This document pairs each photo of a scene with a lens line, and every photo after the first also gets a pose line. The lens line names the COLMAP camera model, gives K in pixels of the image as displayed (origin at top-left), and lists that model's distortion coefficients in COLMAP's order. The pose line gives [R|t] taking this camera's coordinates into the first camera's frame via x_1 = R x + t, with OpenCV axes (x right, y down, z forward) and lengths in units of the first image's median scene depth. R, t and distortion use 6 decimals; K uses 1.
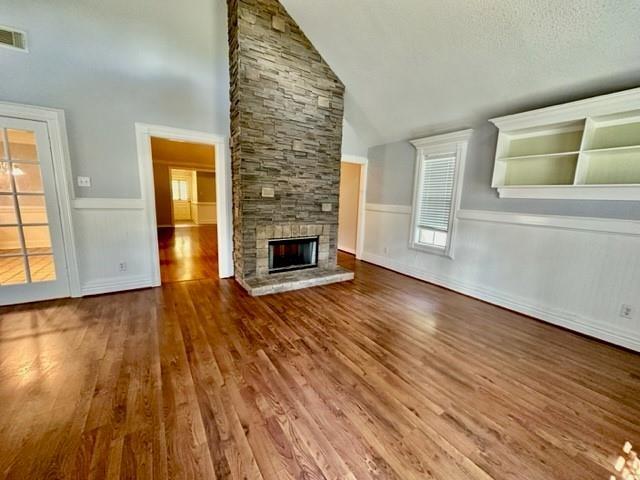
lens RADIAL K [[257.1, 0, 319.4], [0, 257.1, 239.8], [0, 0, 1]] dist [-0.006375, 0.000311]
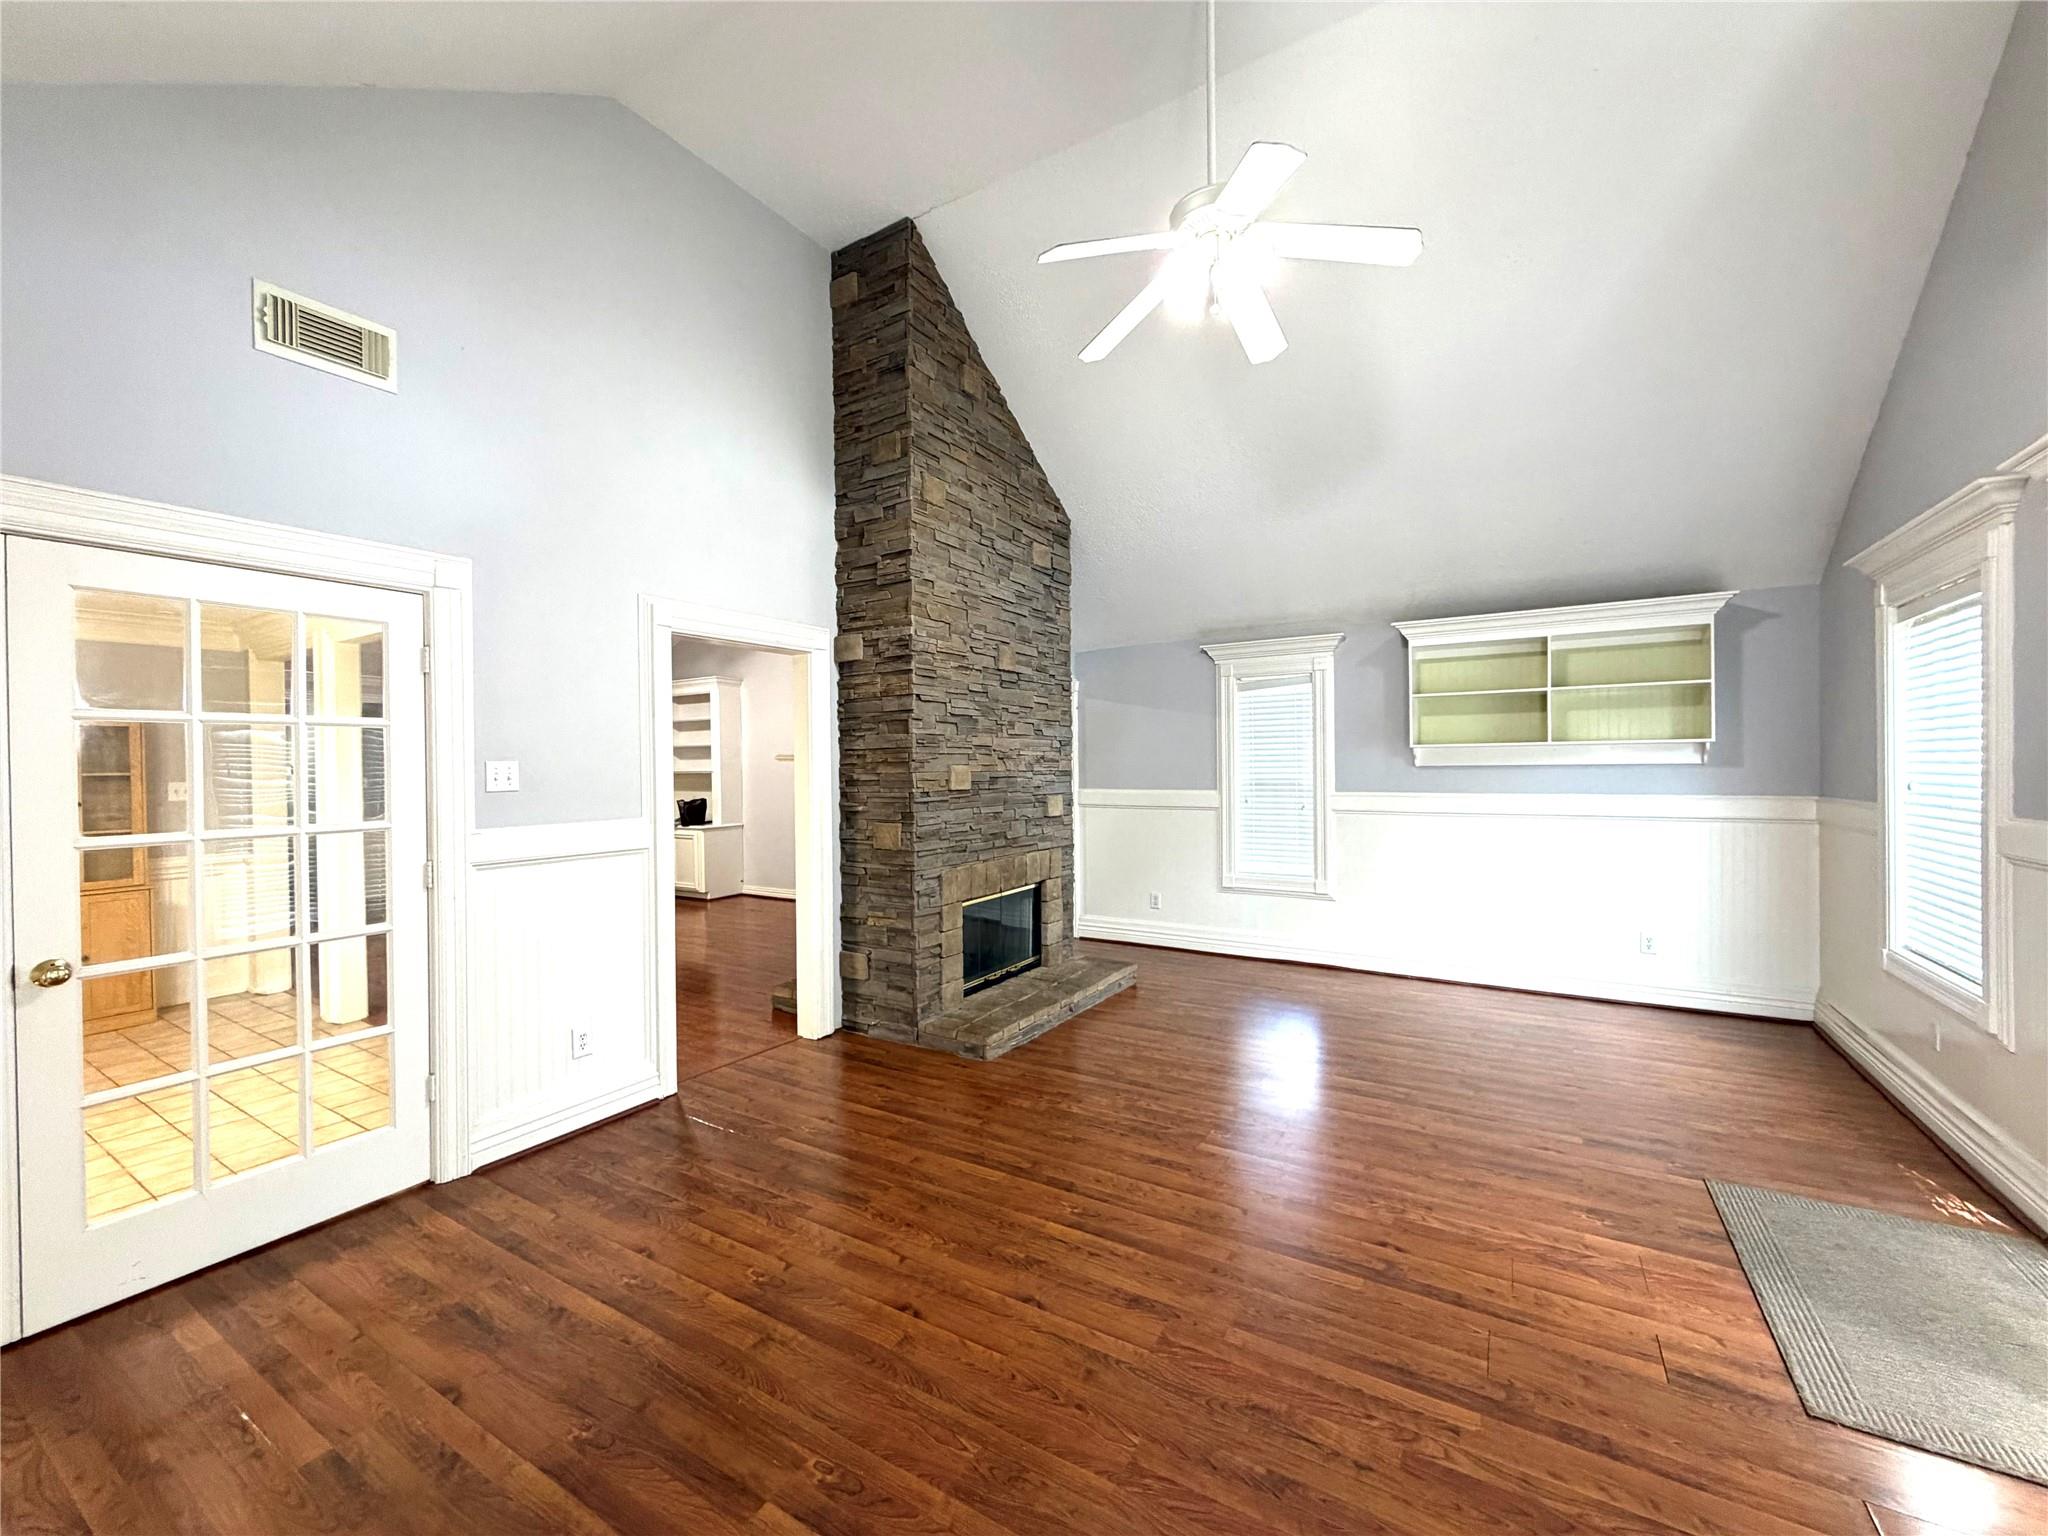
lens RADIAL K [[817.3, 0, 1026.9], [0, 817.3, 770.9], [0, 0, 1]] dist [-0.003235, -0.000429]
pose [[0.902220, -0.047968, 0.428600, -0.616906], [0.113064, 0.985344, -0.127726, -0.027676], [-0.416191, 0.163696, 0.894421, -0.121556]]
